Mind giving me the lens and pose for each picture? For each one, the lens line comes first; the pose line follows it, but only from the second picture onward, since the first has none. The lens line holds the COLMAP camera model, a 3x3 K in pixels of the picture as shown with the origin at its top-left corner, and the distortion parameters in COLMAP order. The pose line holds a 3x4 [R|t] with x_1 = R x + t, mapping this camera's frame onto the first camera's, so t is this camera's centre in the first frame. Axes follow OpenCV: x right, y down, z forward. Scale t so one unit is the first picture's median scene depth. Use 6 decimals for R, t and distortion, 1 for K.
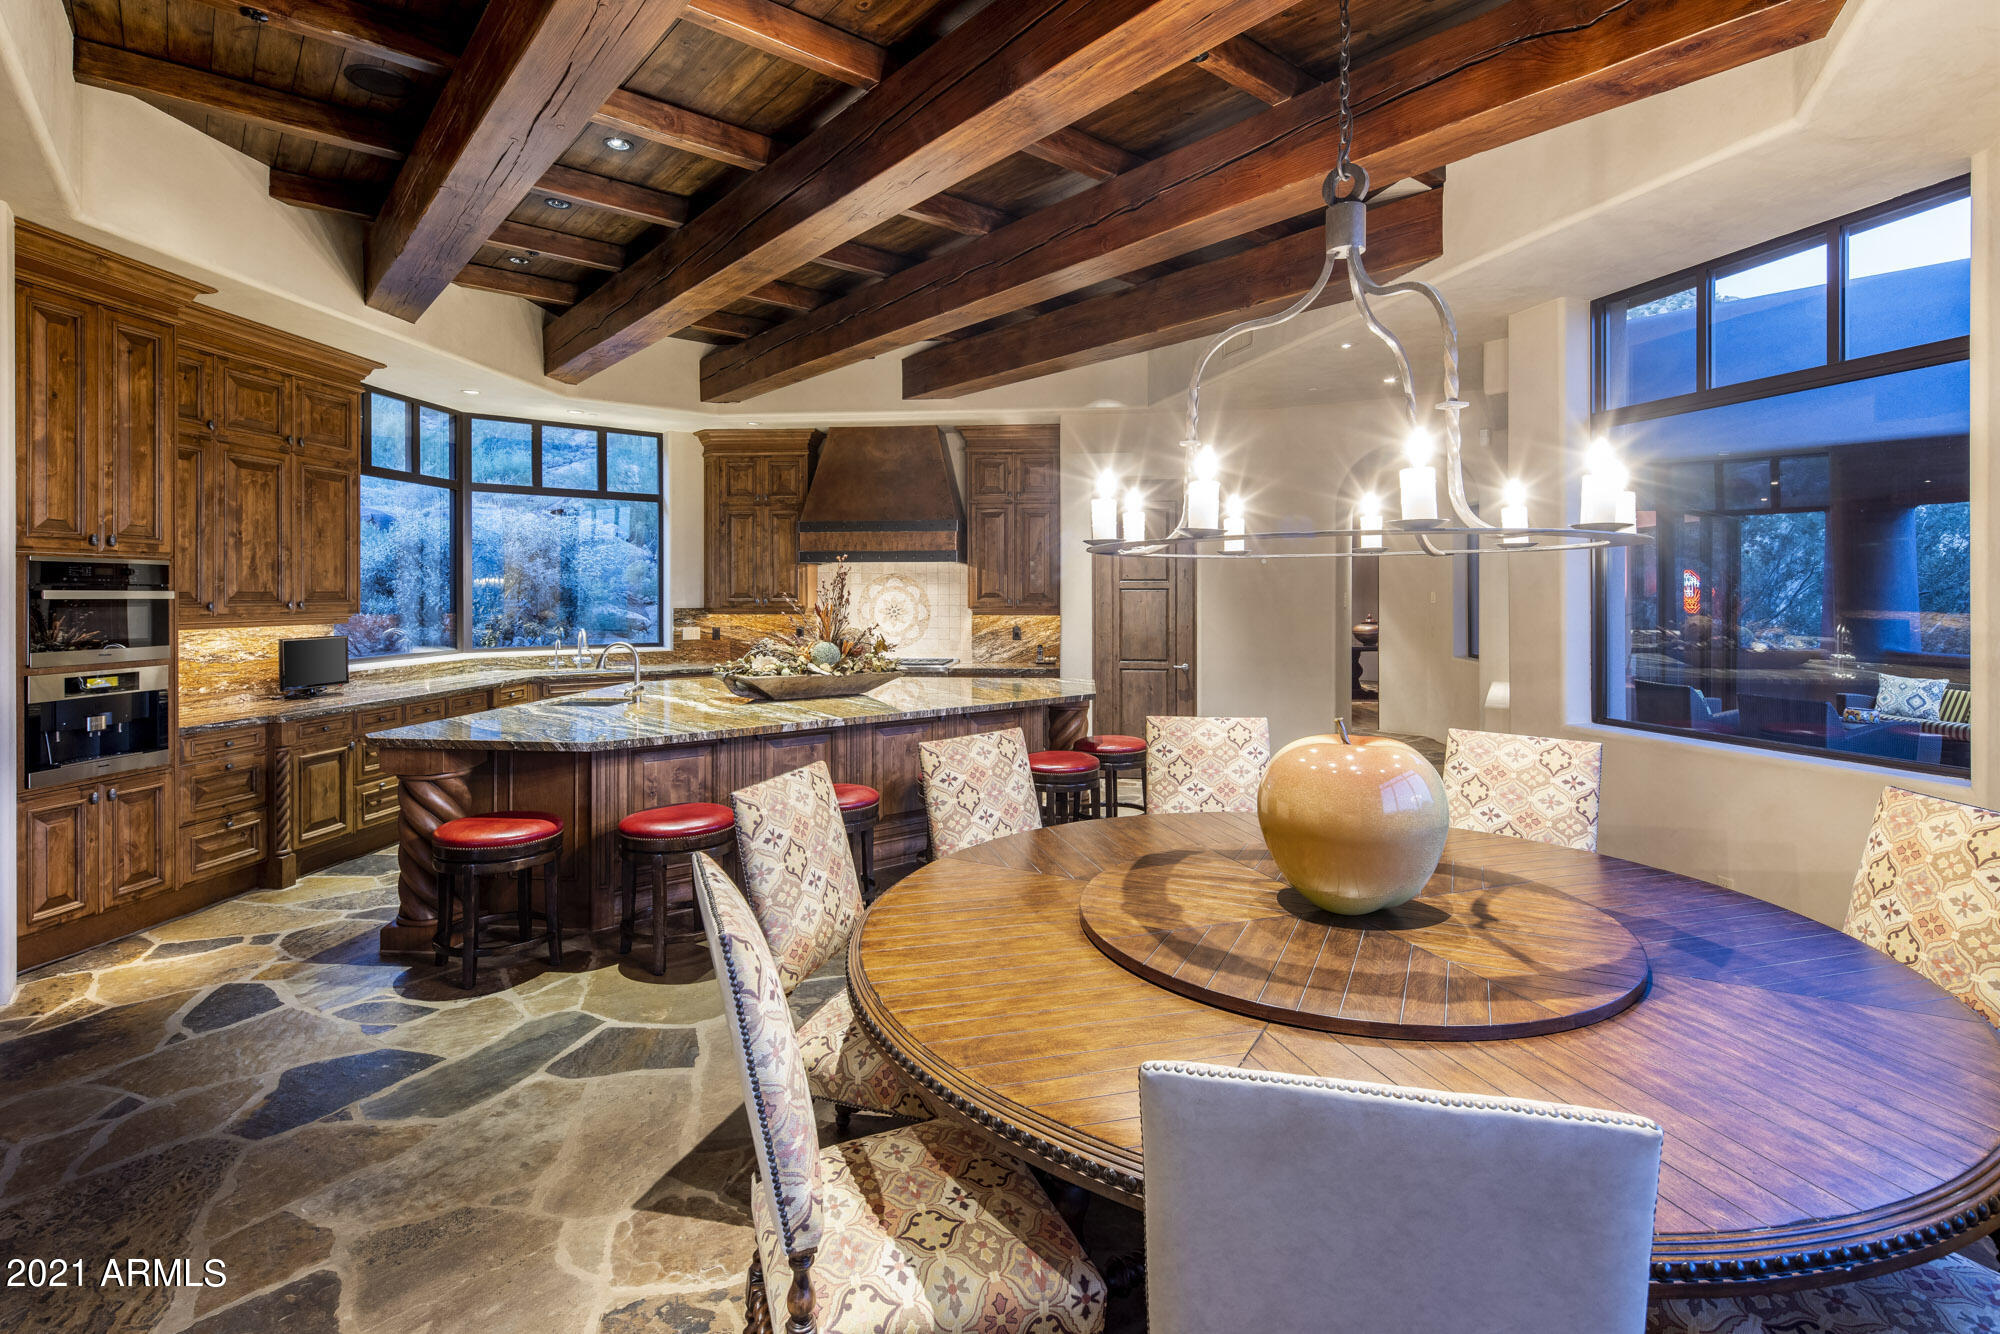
lens RADIAL K [[961.5, 0, 1011.5], [0, 961.5, 588.1], [0, 0, 1]] dist [0.003131, -0.003387]
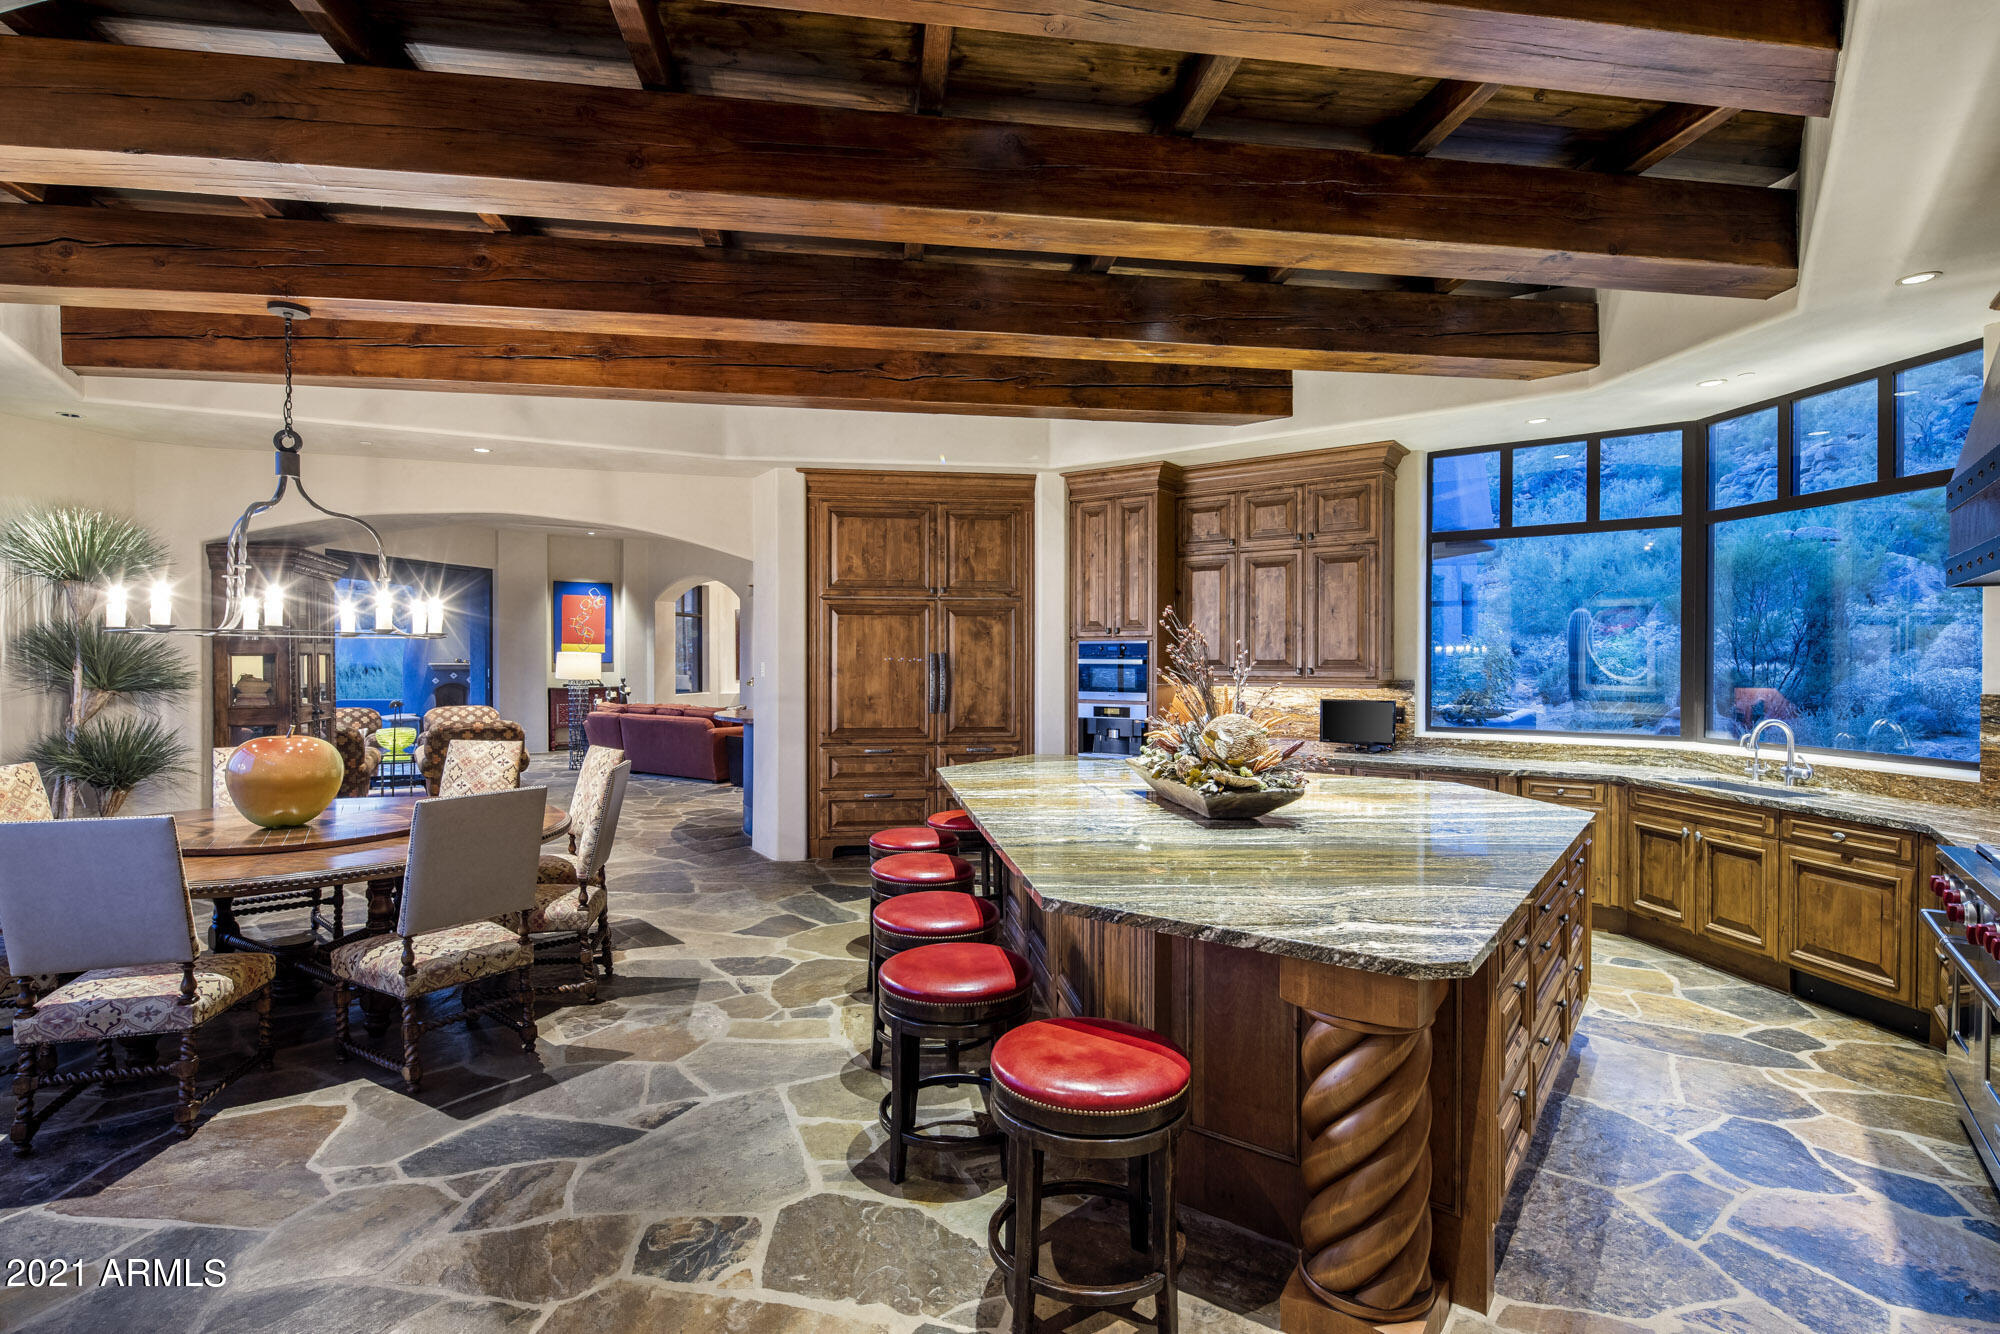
lens RADIAL K [[961.5, 0, 1003.6], [0, 961.5, 664.3], [0, 0, 1]] dist [0.003131, -0.003387]
pose [[-0.524242, 0.001949, -0.851567, 0.477711], [0.001183, 0.999998, 0.001560, 0.006310], [0.851568, -0.000189, -0.524244, 1.251830]]
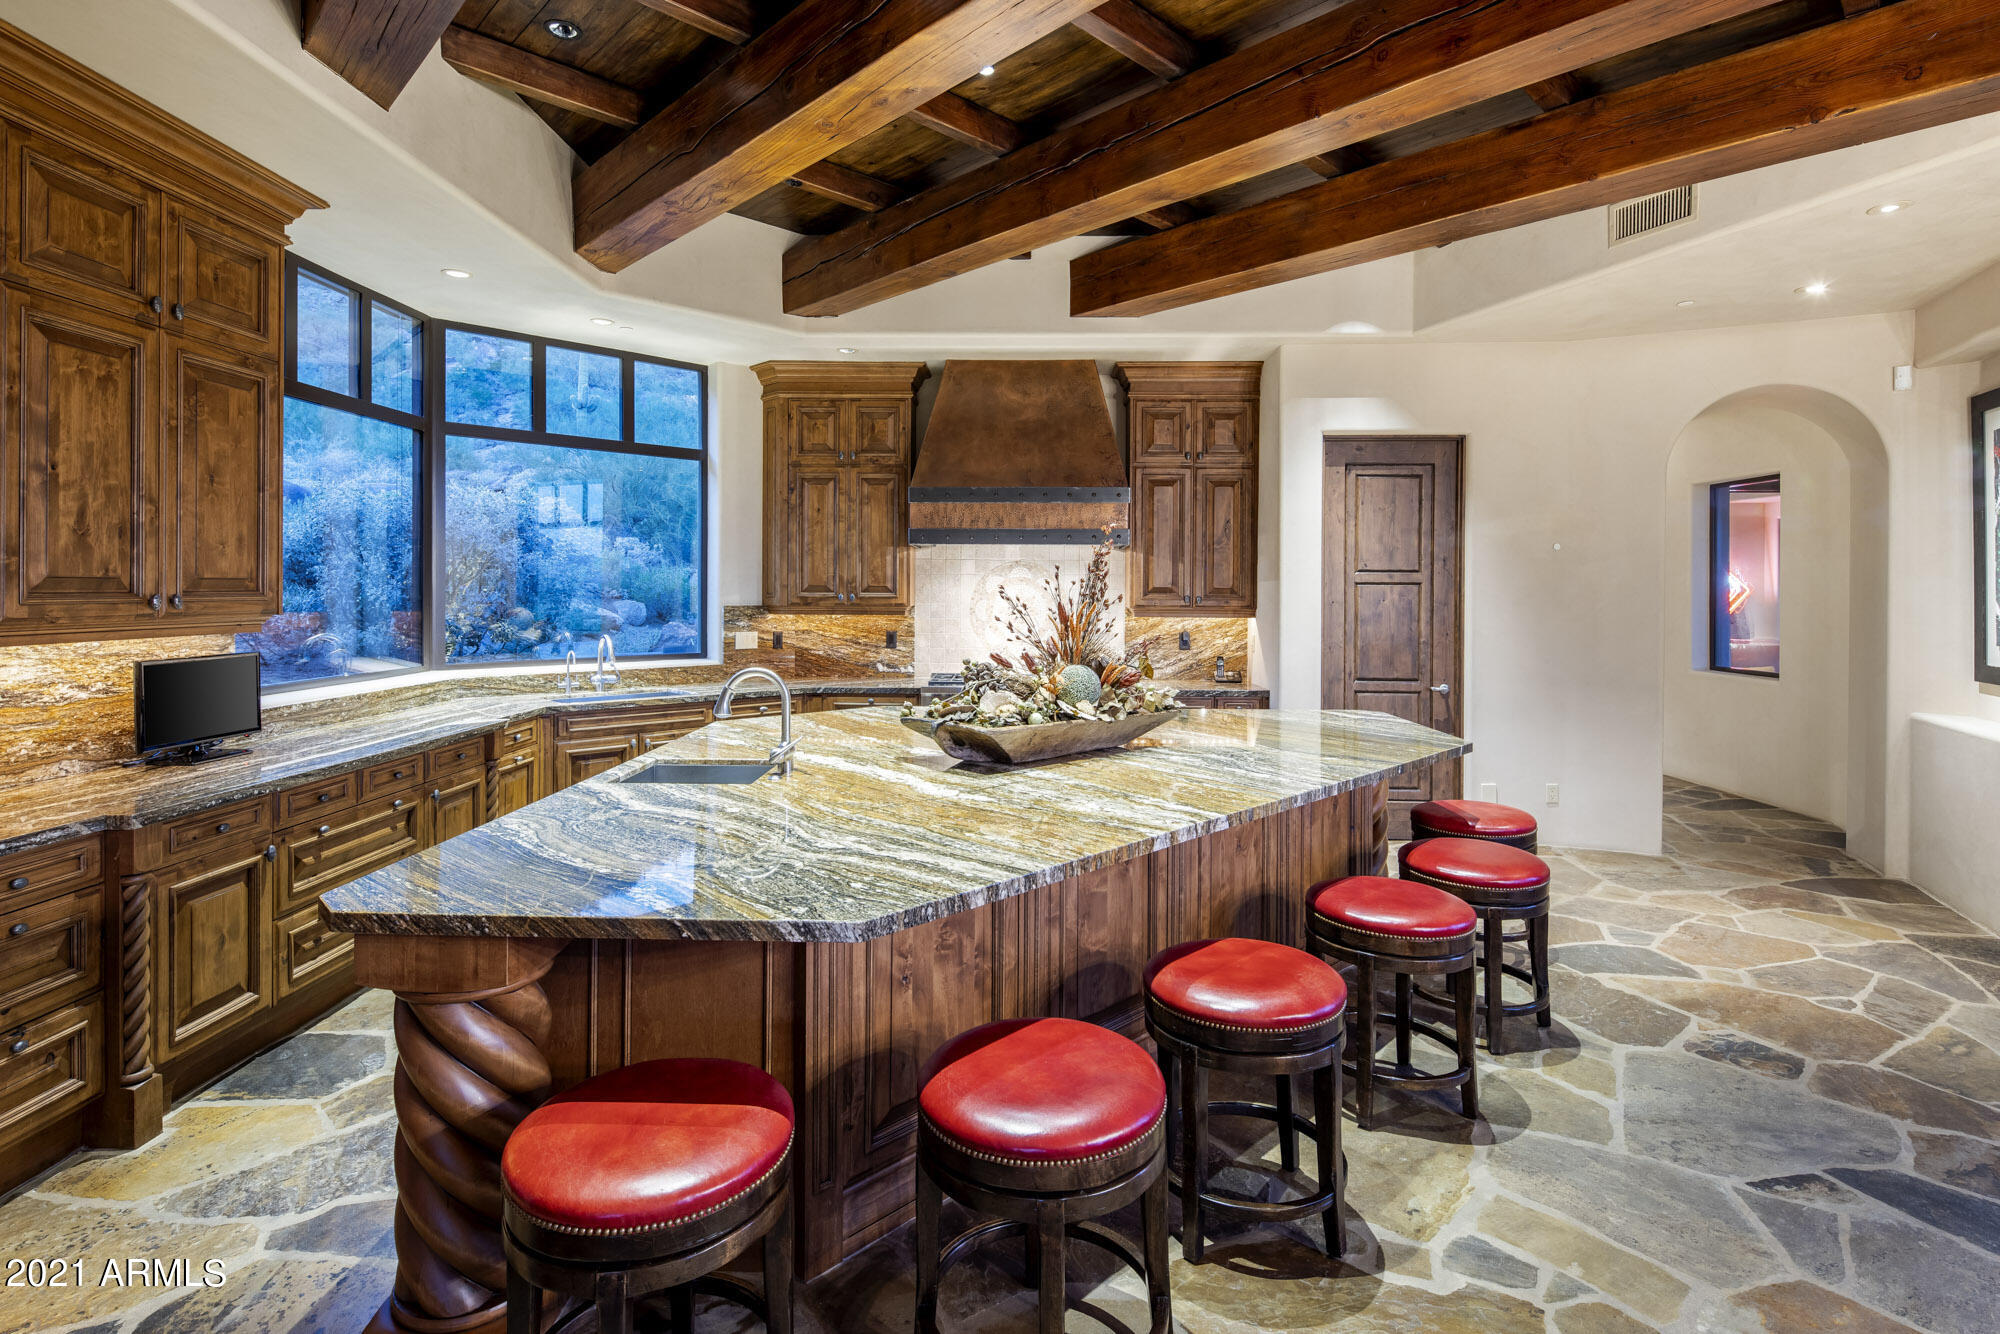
lens RADIAL K [[961.5, 0, 1010.8], [0, 961.5, 586.3], [0, 0, 1]] dist [0.003131, -0.003387]
pose [[0.997481, 0.005772, 0.070699, -0.279096], [-0.005988, 0.999978, 0.002841, 0.004130], [-0.070681, -0.003257, 0.997494, 0.387349]]
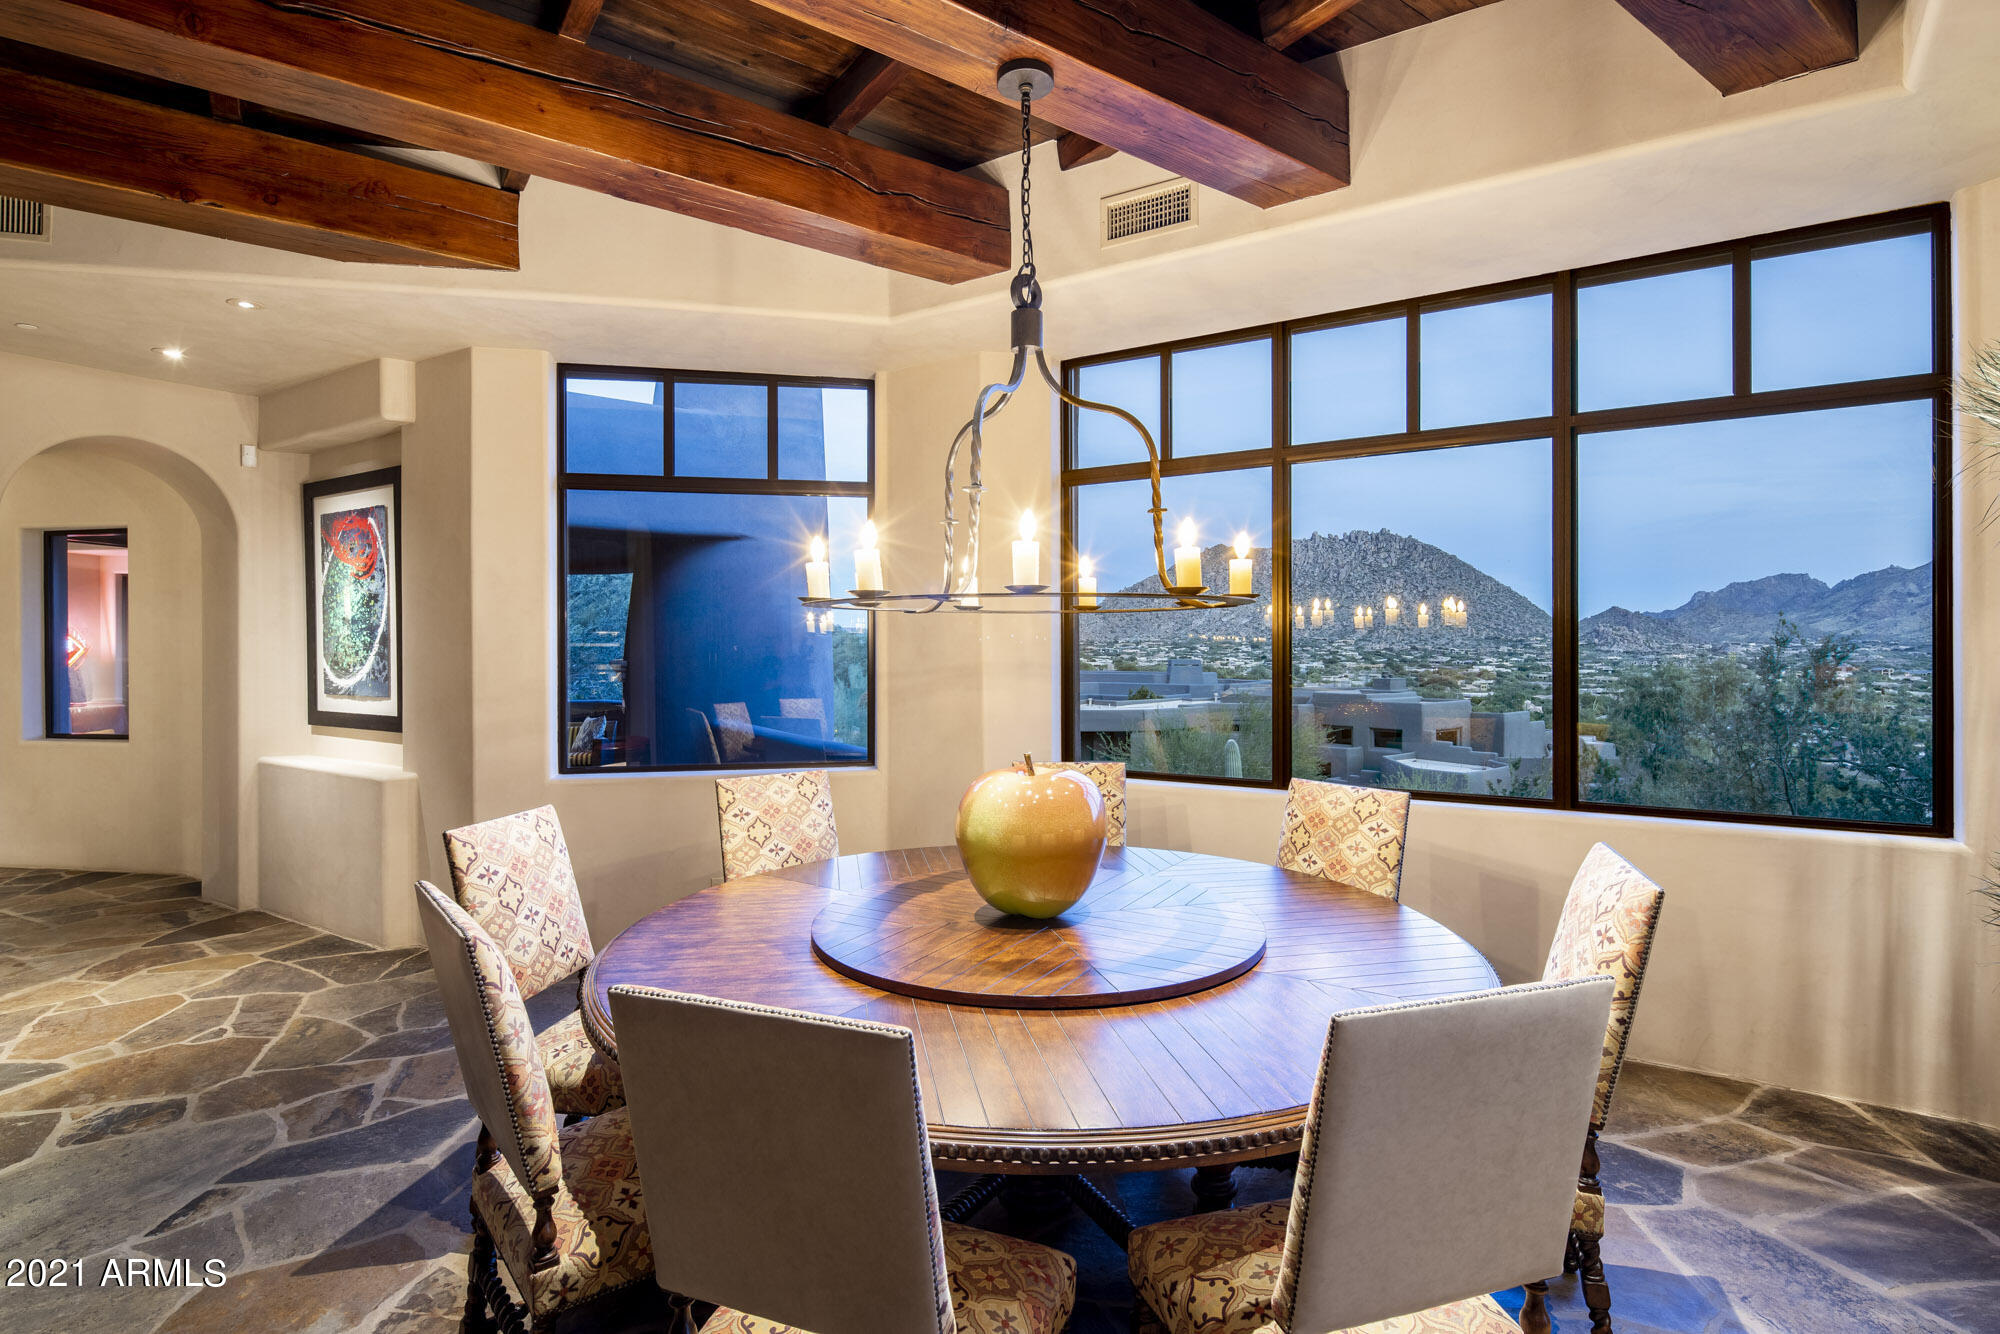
lens RADIAL K [[961.5, 0, 1002.3], [0, 961.5, 656.3], [0, 0, 1]] dist [0.003131, -0.003387]
pose [[0.076012, -0.008024, 0.997075, -0.321126], [-0.002480, 0.999963, 0.008237, 0.003412], [-0.997104, -0.003099, 0.075990, 0.372580]]
